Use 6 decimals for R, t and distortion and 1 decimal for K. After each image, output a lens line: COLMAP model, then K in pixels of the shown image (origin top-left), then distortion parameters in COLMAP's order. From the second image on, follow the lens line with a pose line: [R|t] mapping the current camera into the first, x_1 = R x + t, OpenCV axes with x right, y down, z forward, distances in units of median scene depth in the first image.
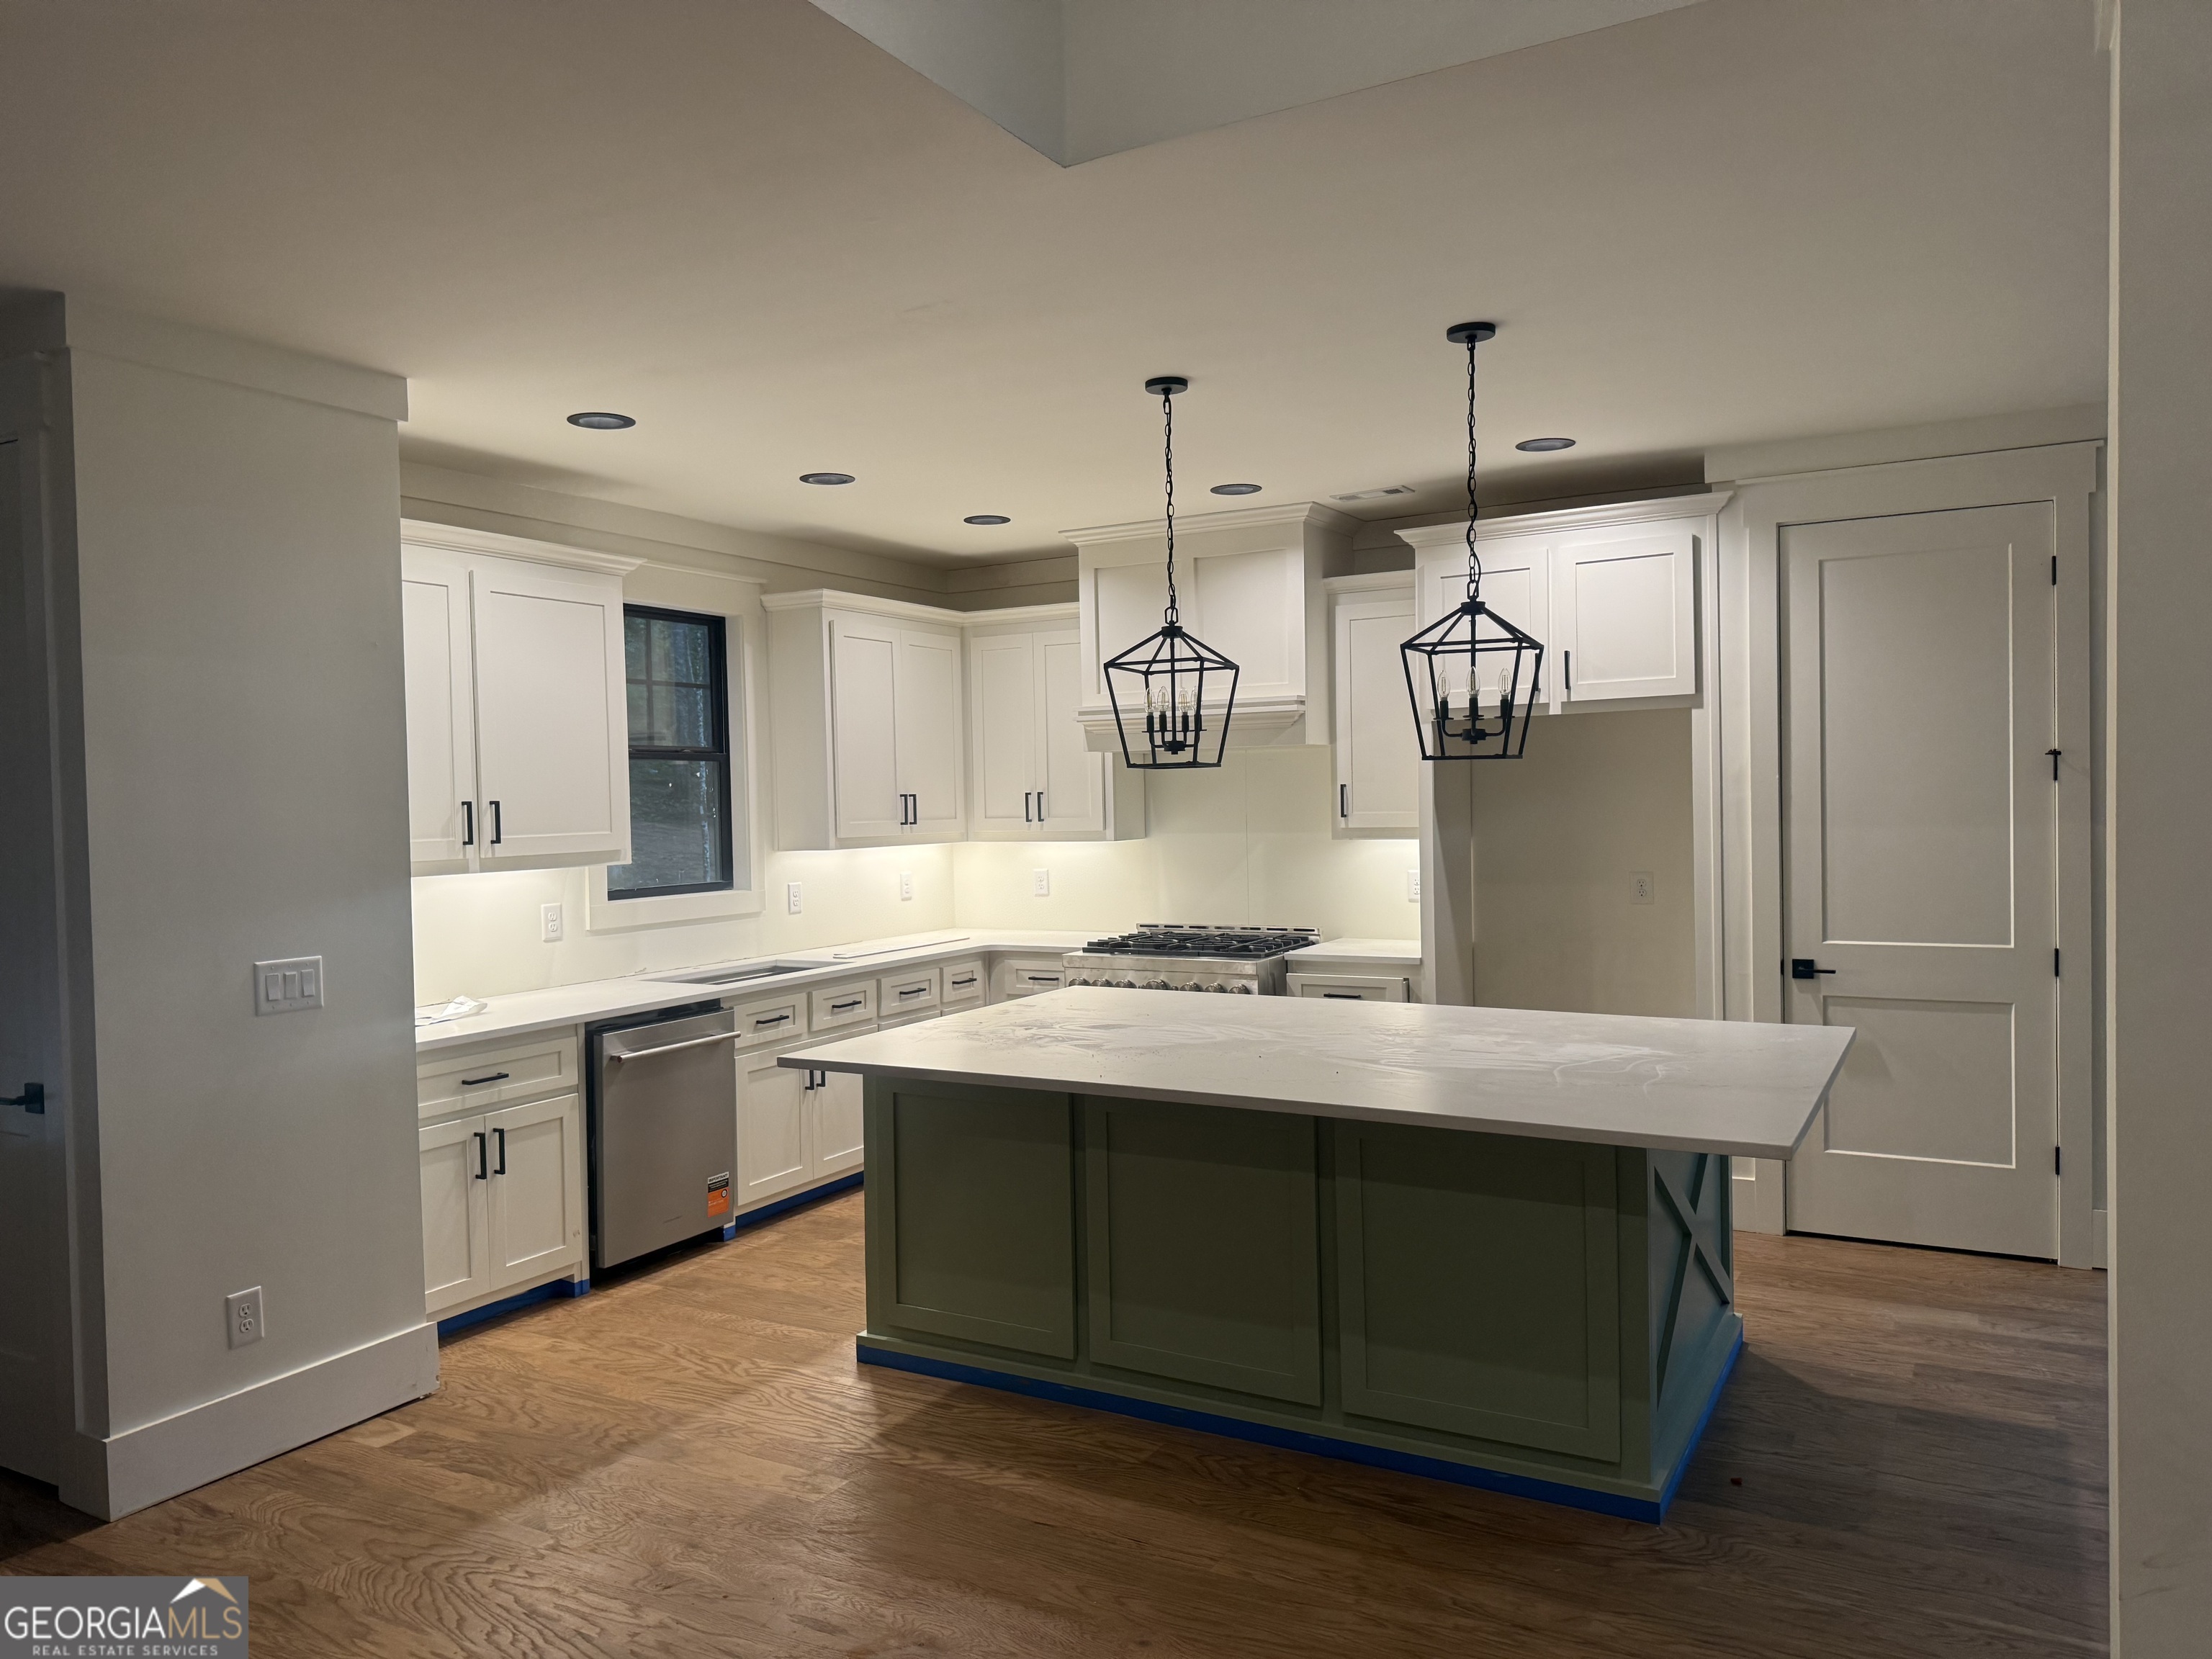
lens RADIAL K [[1547.9, 0, 1104.9], [0, 1547.9, 825.2], [0, 0, 1]] dist [0.007135, -0.002449]
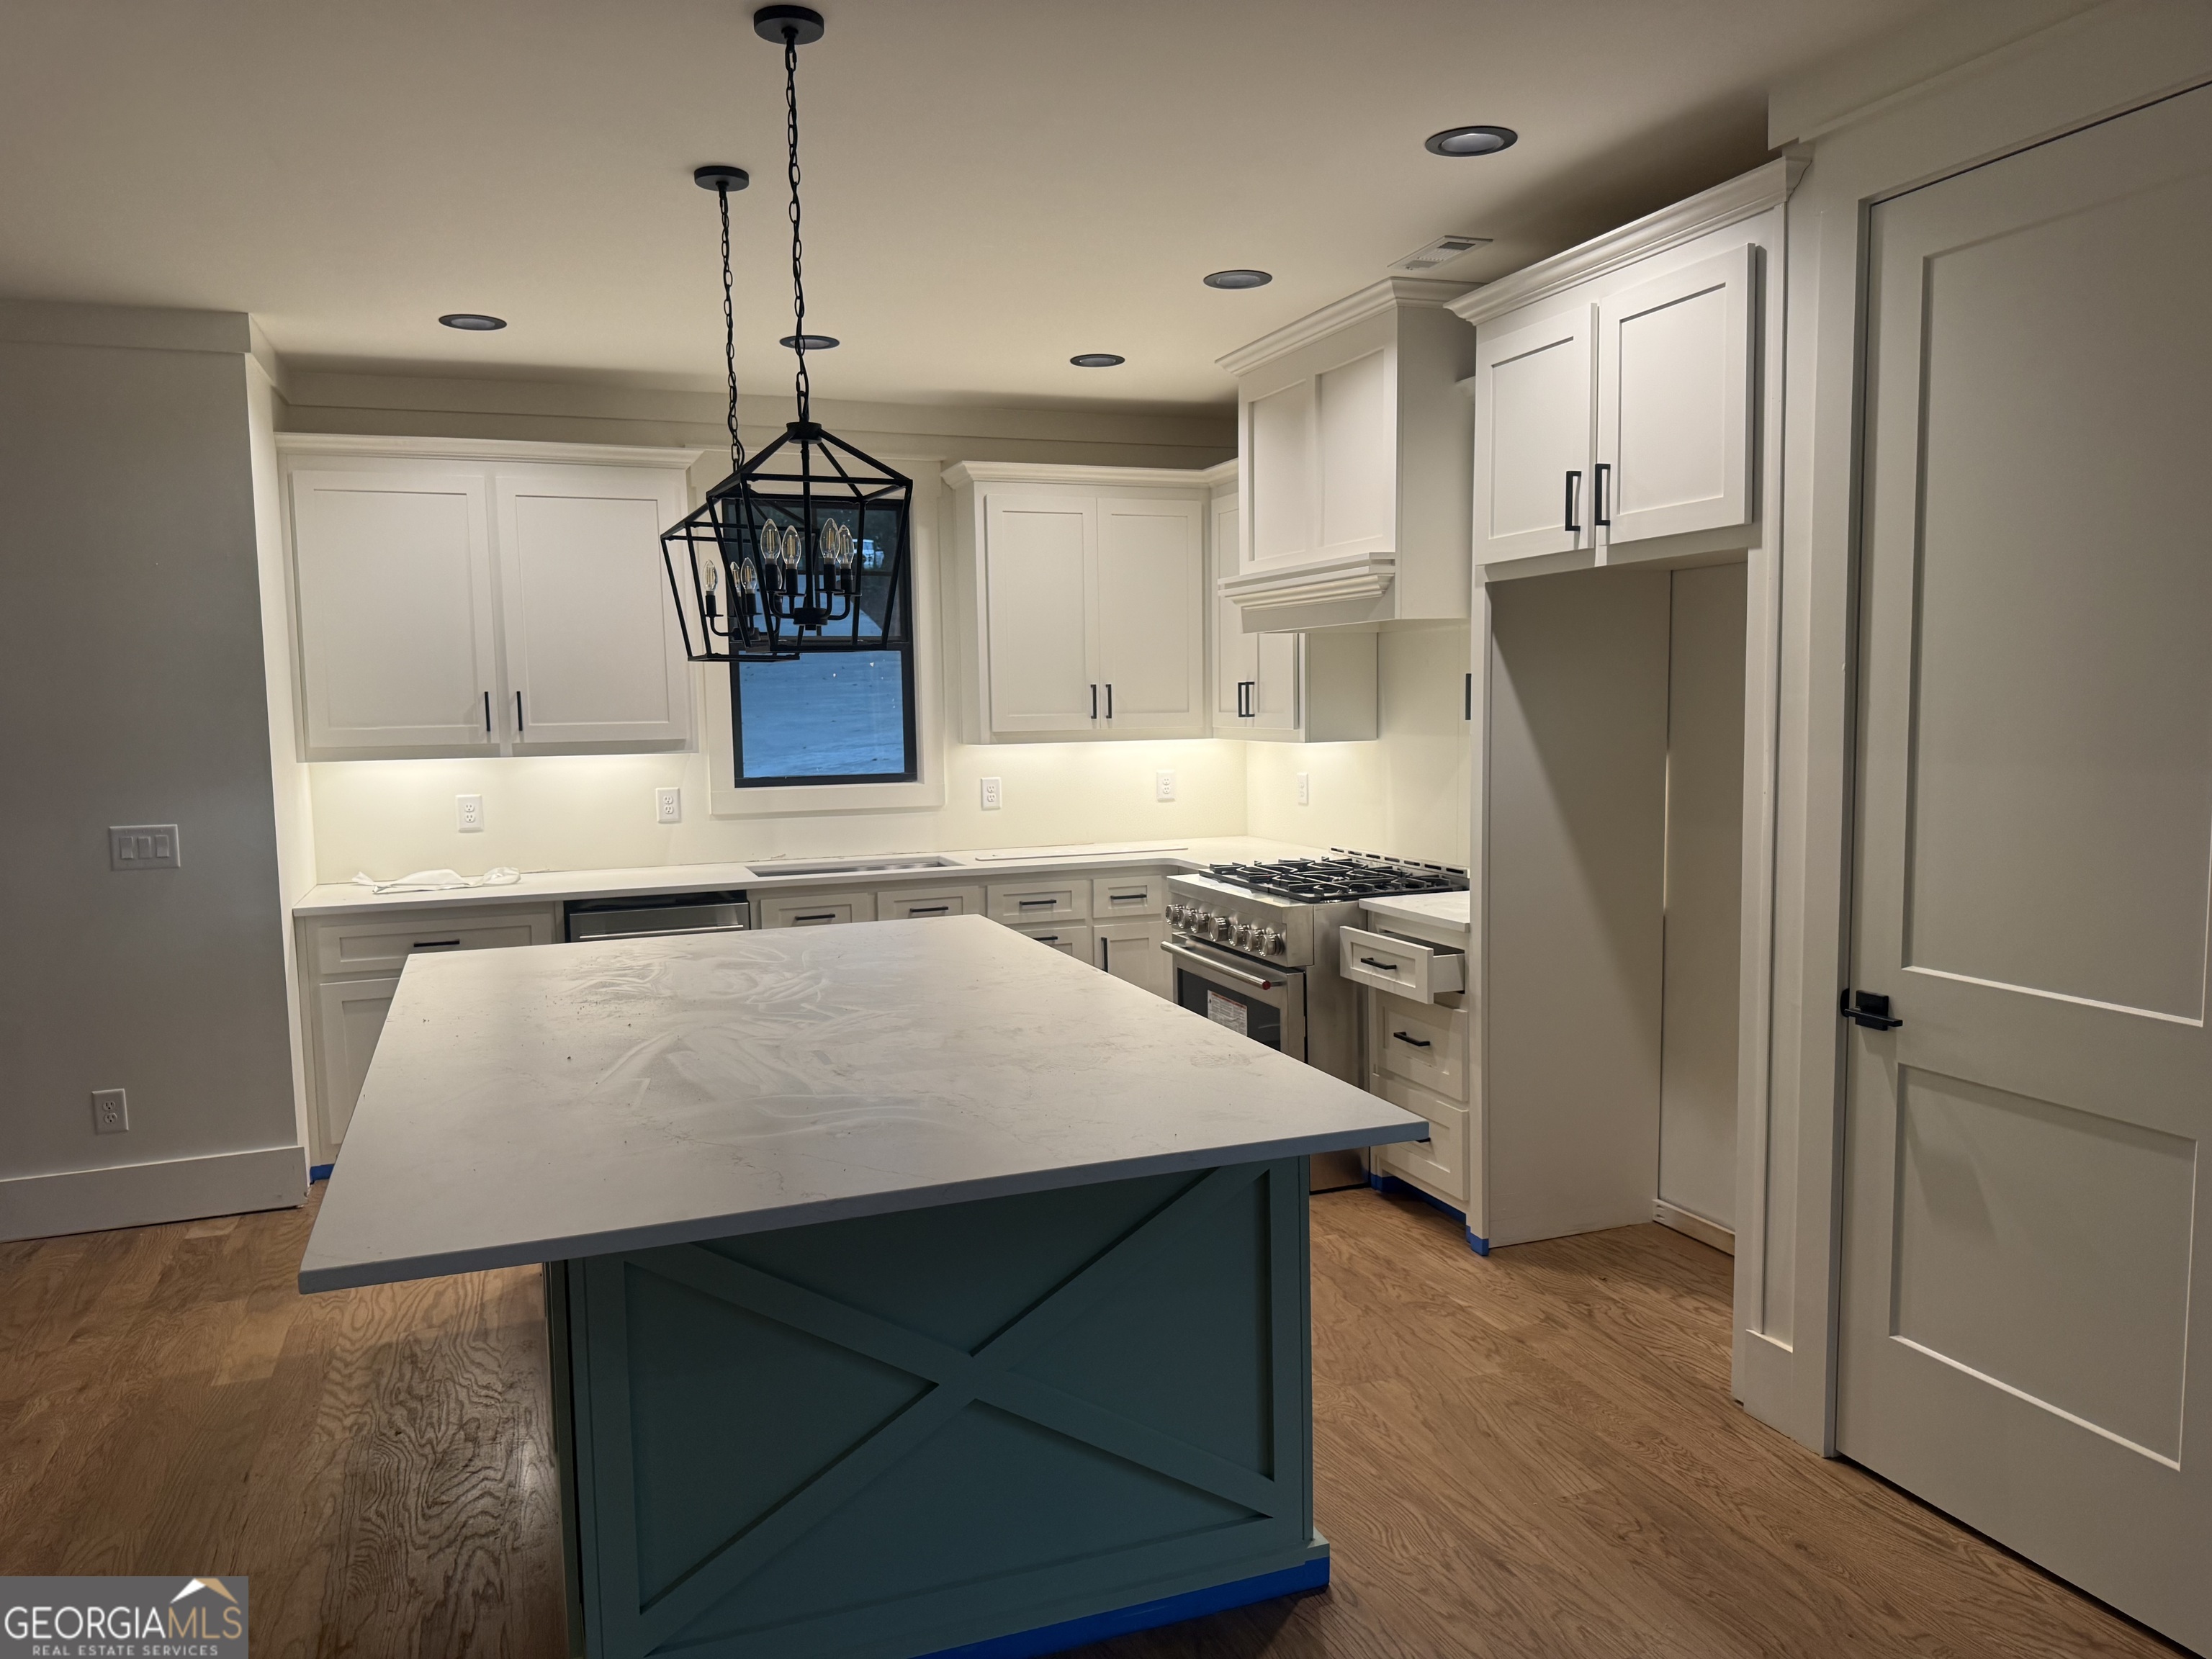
lens RADIAL K [[1549.5, 0, 1108.6], [0, 1549.5, 836.3], [0, 0, 1]] dist [-0.003604, -0.001331]
pose [[0.775857, 0.067142, -0.627326, 0.583982], [-0.013754, 0.995885, 0.089578, -0.016627], [0.630759, -0.060871, 0.773588, 0.396342]]
